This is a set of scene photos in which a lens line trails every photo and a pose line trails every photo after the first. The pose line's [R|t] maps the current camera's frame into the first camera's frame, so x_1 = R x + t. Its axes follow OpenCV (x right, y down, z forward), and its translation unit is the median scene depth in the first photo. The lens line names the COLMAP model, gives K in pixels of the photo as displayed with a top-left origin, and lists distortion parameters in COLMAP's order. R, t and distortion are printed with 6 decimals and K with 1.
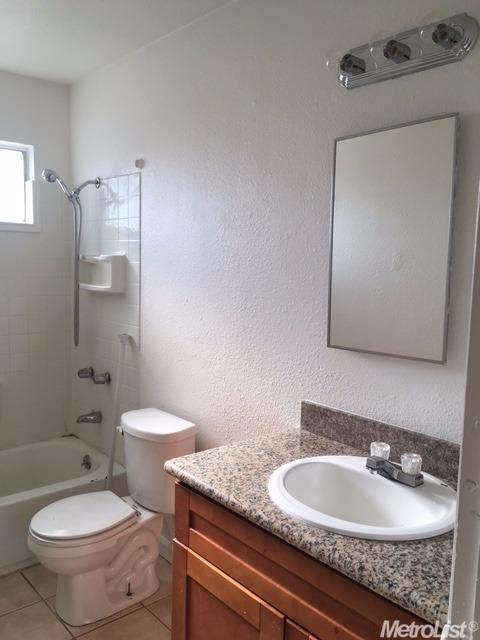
lens RADIAL K [[548.9, 0, 237.5], [0, 548.9, 319.6], [0, 0, 1]] dist [0.085898, -0.117834]
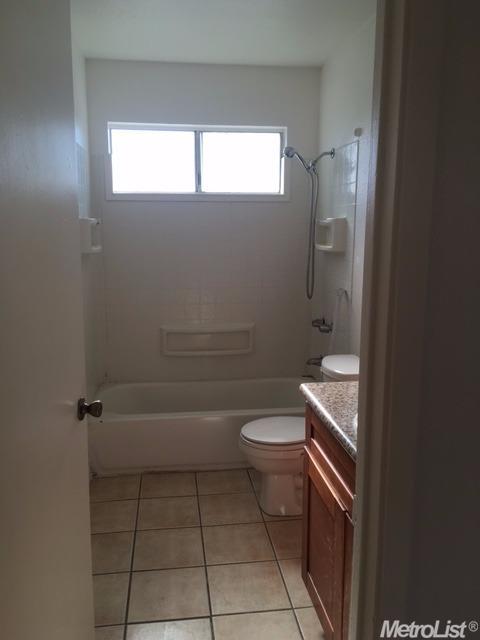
lens RADIAL K [[548.9, 0, 237.5], [0, 548.9, 319.6], [0, 0, 1]] dist [0.085898, -0.117834]
pose [[0.837155, 0.069372, -0.542549, 0.239565], [-0.038041, 0.996907, 0.068770, 0.020094], [0.545642, -0.036932, 0.837204, -0.058980]]
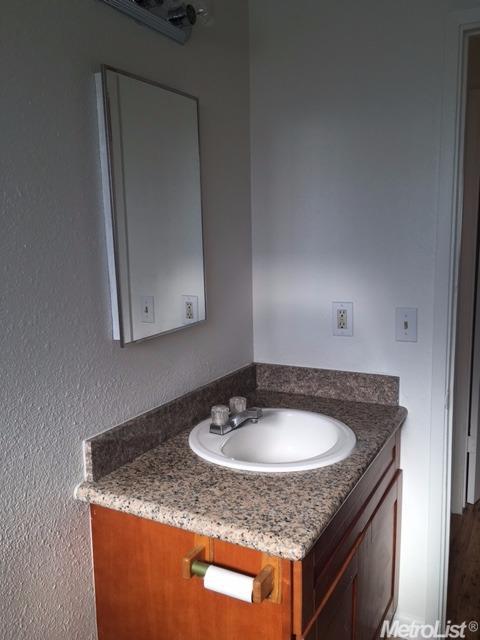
lens RADIAL K [[548.9, 0, 237.5], [0, 548.9, 319.6], [0, 0, 1]] dist [0.085898, -0.117834]
pose [[-0.368209, -0.161600, 0.915591, -0.387965], [0.101294, 0.971944, 0.212282, -0.088598], [-0.924209, 0.170908, -0.341510, 0.732088]]
